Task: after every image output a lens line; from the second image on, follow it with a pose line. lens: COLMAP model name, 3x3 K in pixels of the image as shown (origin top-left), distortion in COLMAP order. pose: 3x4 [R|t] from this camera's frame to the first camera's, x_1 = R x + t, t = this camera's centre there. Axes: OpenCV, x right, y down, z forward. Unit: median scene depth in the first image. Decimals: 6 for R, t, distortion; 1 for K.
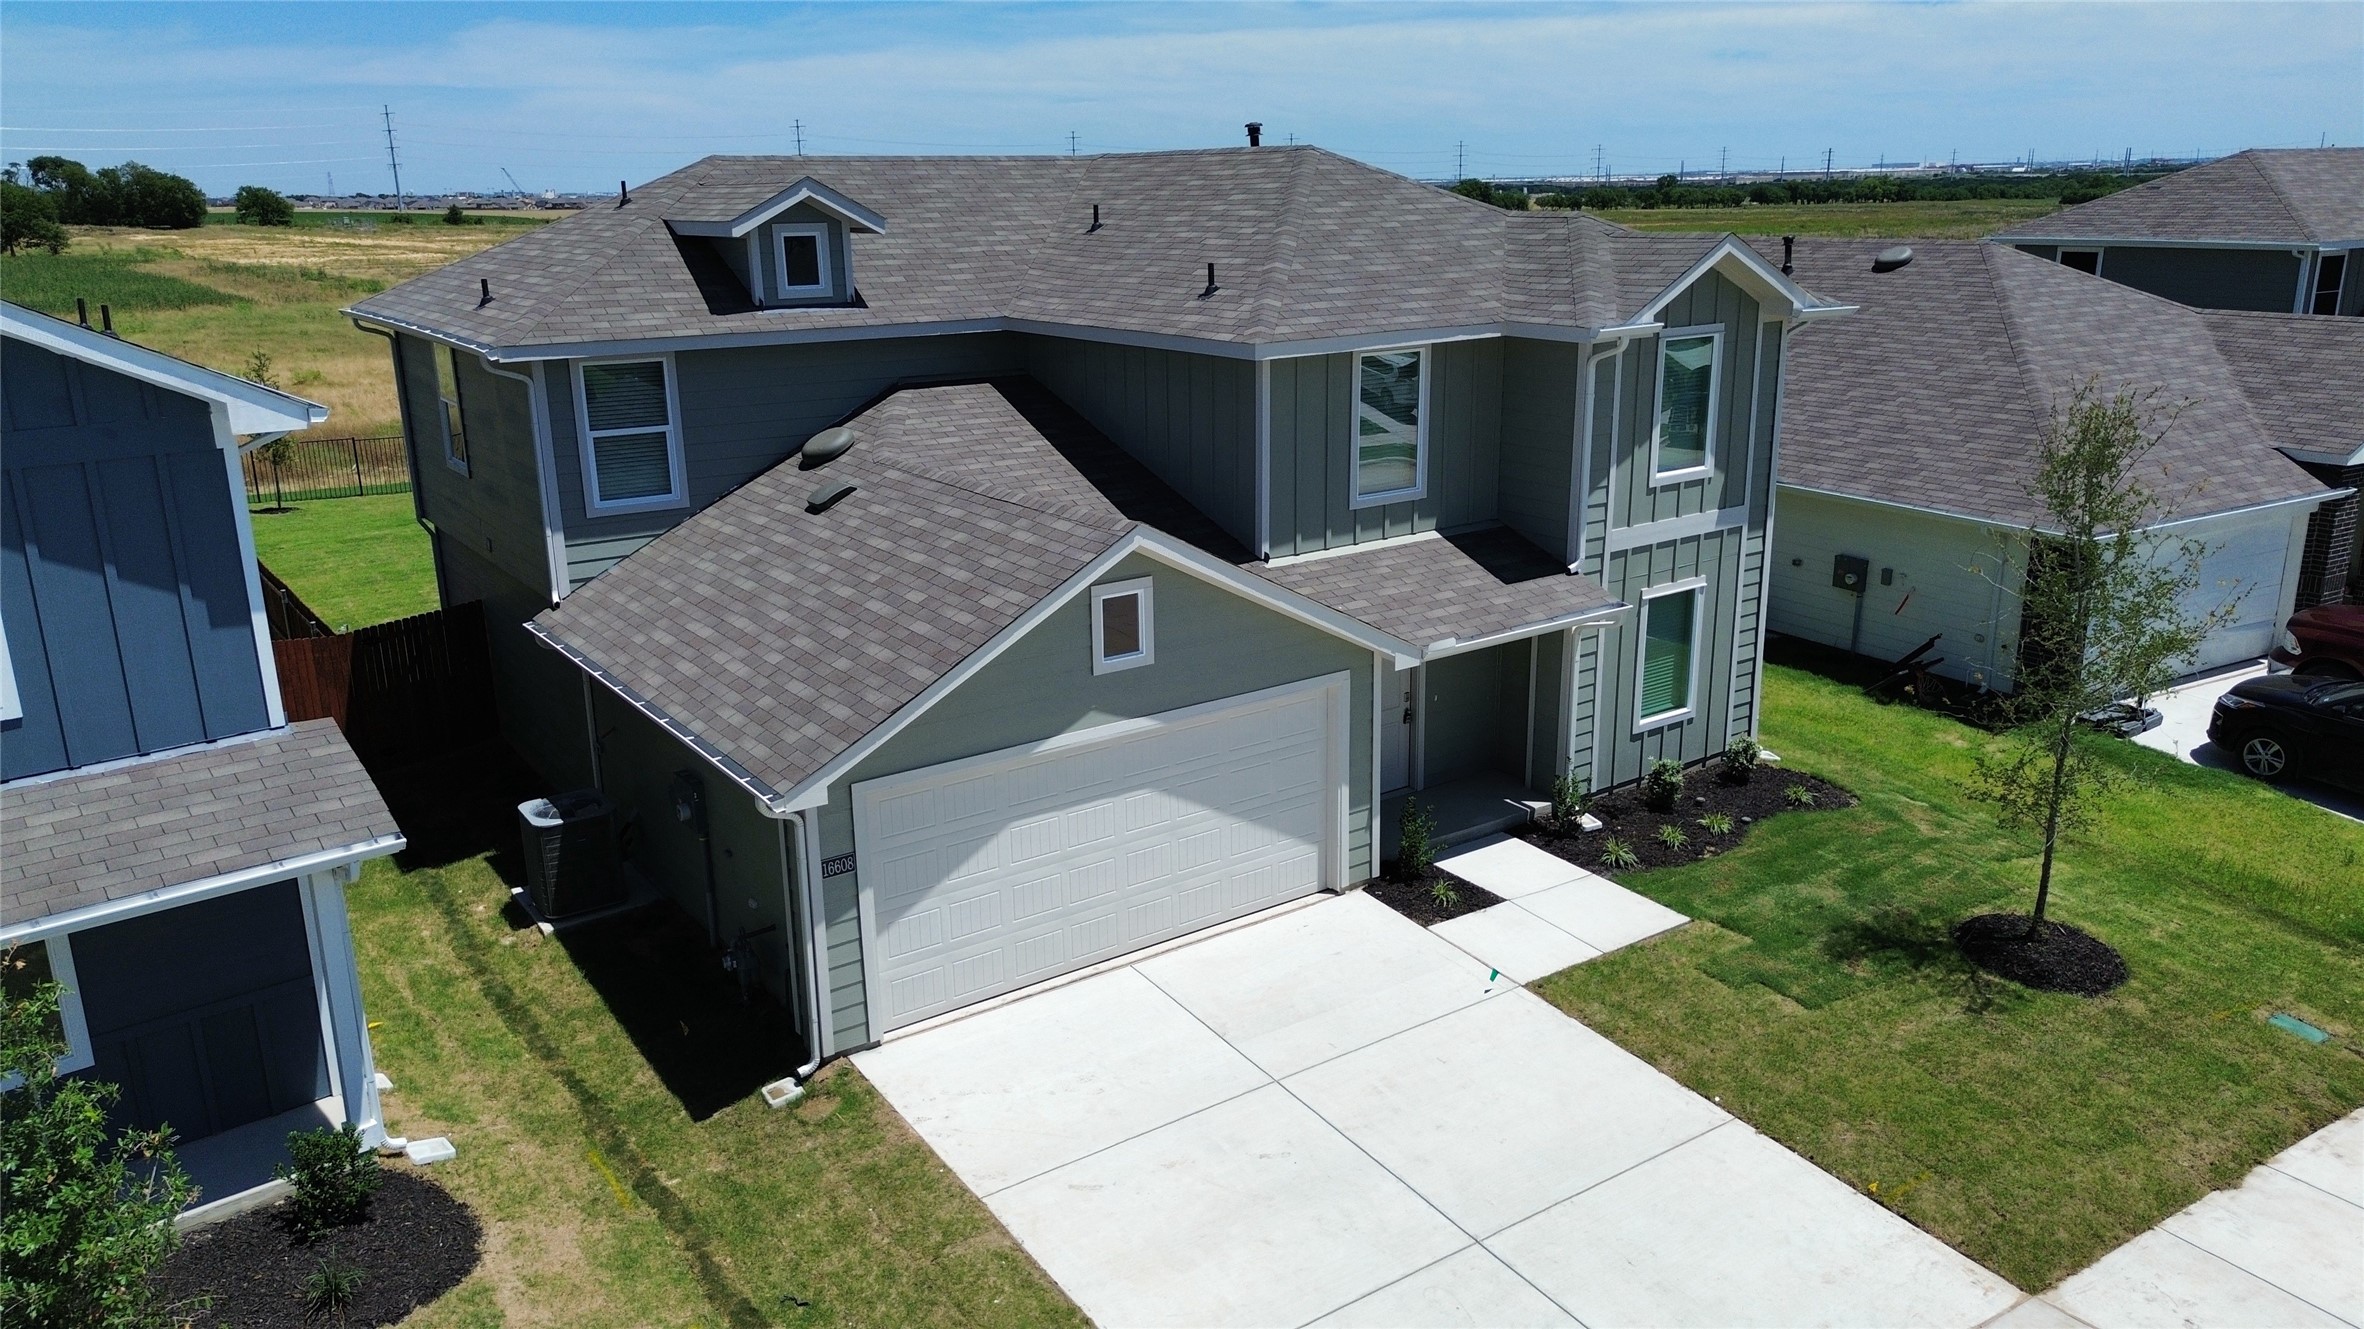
lens RADIAL K [[1669.5, 0, 1172.1], [0, 1669.5, 665.2], [0, 0, 1]] dist [0.051374, -0.035048]
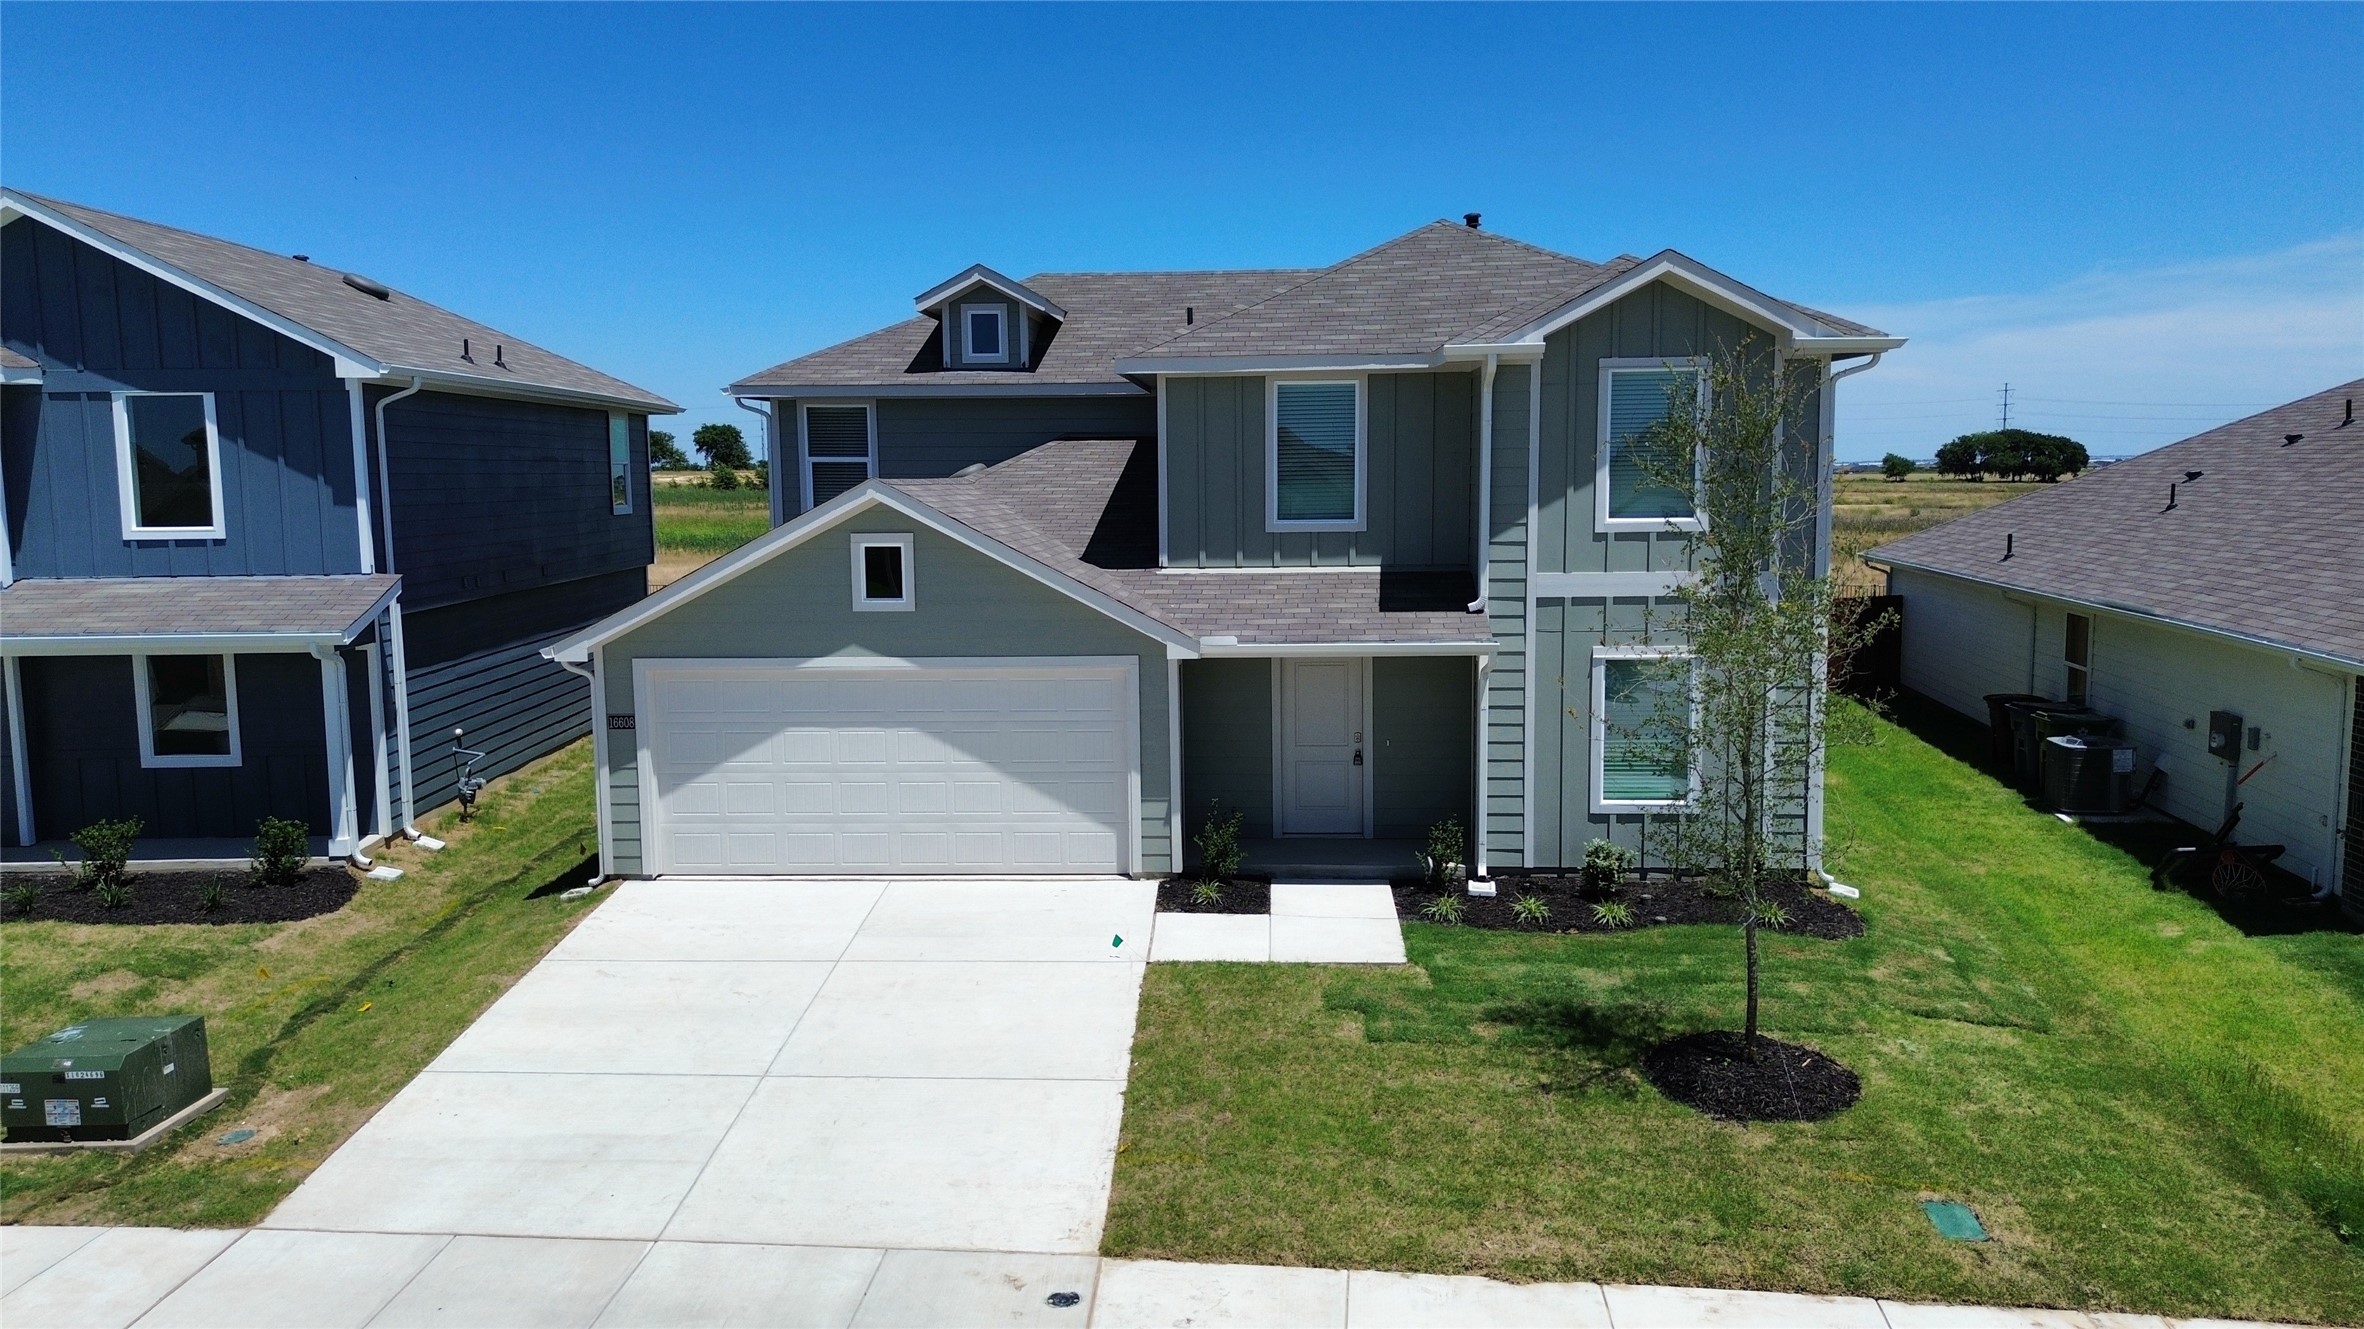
lens RADIAL K [[1669.5, 0, 1183.6], [0, 1669.5, 659.4], [0, 0, 1]] dist [0.051374, -0.035048]
pose [[0.782795, 0.077873, -0.617387, 0.709375], [-0.172433, 0.980433, -0.094965, 0.090554], [0.597912, 0.180796, 0.780906, 0.176552]]
